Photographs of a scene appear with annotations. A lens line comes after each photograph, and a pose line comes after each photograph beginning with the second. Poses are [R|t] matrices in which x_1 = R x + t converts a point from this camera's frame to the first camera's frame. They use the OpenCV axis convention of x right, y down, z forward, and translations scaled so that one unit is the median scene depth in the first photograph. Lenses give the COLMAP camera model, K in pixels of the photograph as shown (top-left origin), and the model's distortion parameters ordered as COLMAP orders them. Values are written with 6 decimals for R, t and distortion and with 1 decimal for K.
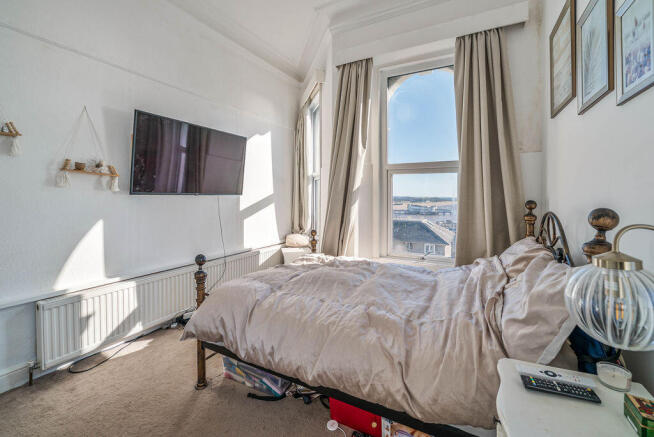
lens RADIAL K [[269.2, 0, 328.6], [0, 269.2, 196.7], [0, 0, 1]] dist [-0.000089, 0.000036]
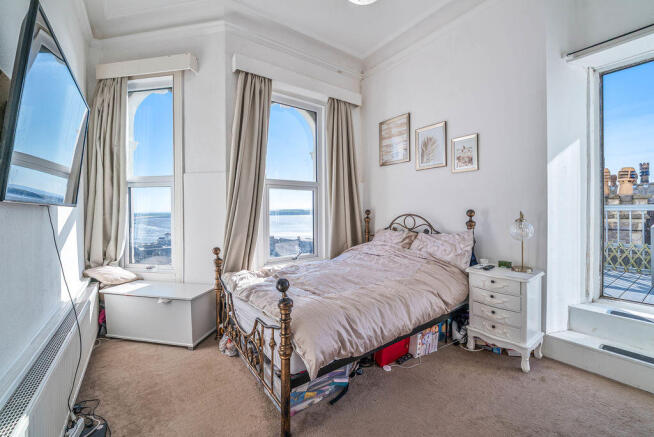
lens RADIAL K [[267.1, 0, 328.9], [0, 267.1, 208.9], [0, 0, 1]] dist [-0.000377, -0.000094]
pose [[0.445766, -0.003195, 0.895144, -0.850285], [0.011132, 0.999936, -0.001974, 0.007779], [-0.895080, 0.010845, 0.445773, 0.394015]]
